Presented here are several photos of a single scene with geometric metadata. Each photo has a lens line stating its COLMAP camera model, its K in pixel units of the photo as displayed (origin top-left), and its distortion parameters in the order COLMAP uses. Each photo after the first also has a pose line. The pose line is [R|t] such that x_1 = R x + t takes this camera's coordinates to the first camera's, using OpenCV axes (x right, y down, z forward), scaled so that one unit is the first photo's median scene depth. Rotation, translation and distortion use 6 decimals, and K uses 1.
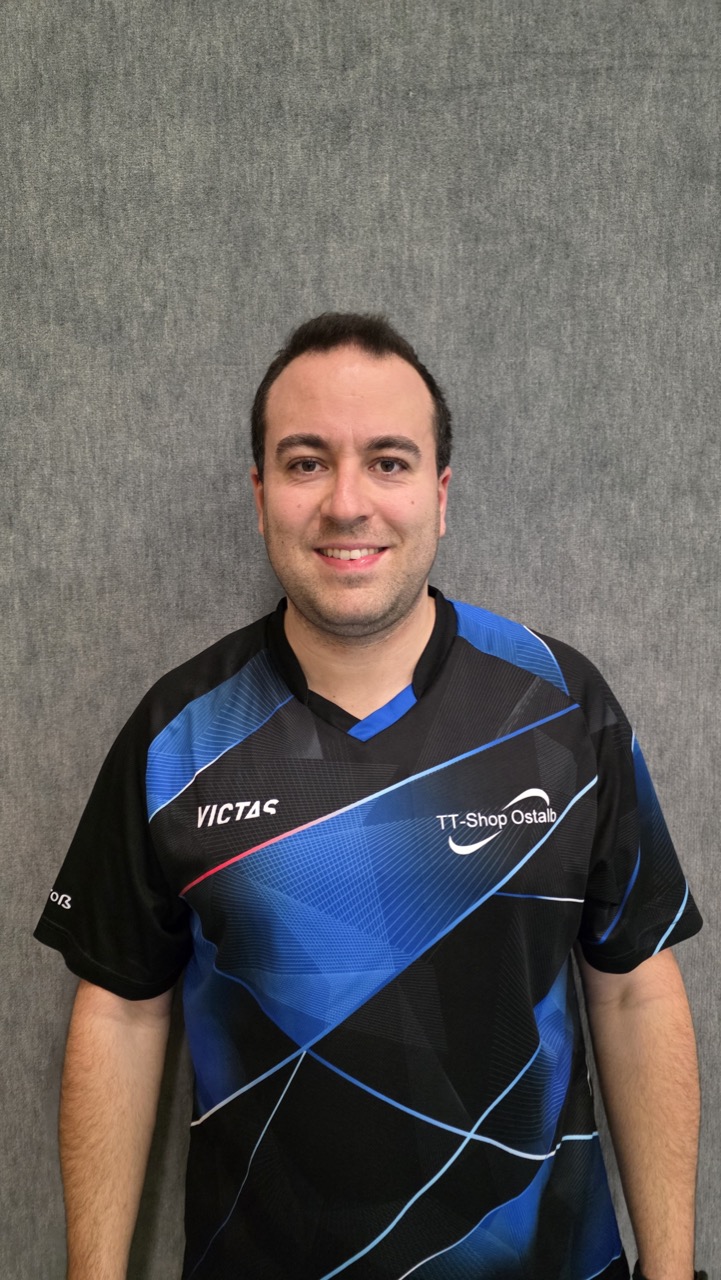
lens RADIAL K [[845.6, 0, 361.9], [0, 845.6, 626.5], [0, 0, 1]] dist [0.020313, -0.036030]
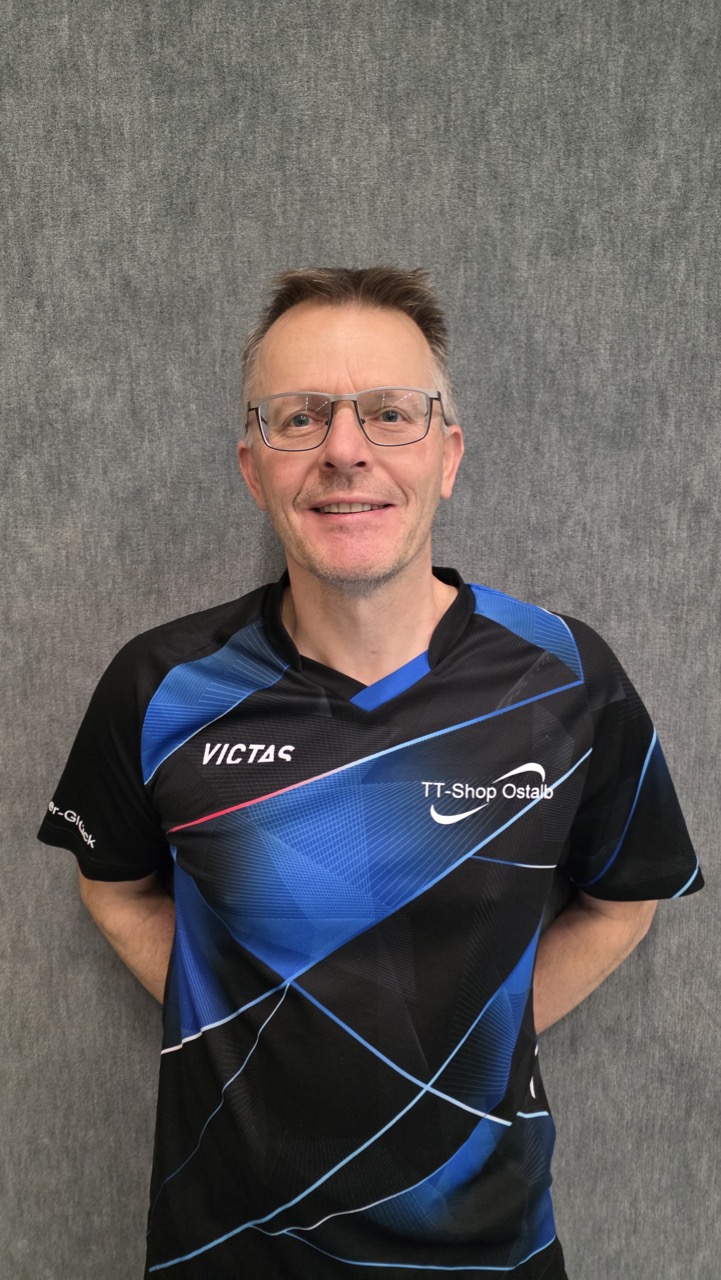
lens RADIAL K [[878.8, 0, 356.0], [0, 878.8, 667.9], [0, 0, 1]] dist [0.008898, -0.021953]
pose [[0.999205, 0.011715, -0.038110, 0.363197], [-0.008703, 0.996894, 0.078271, 0.061705], [0.038909, -0.077877, 0.996203, 0.061078]]
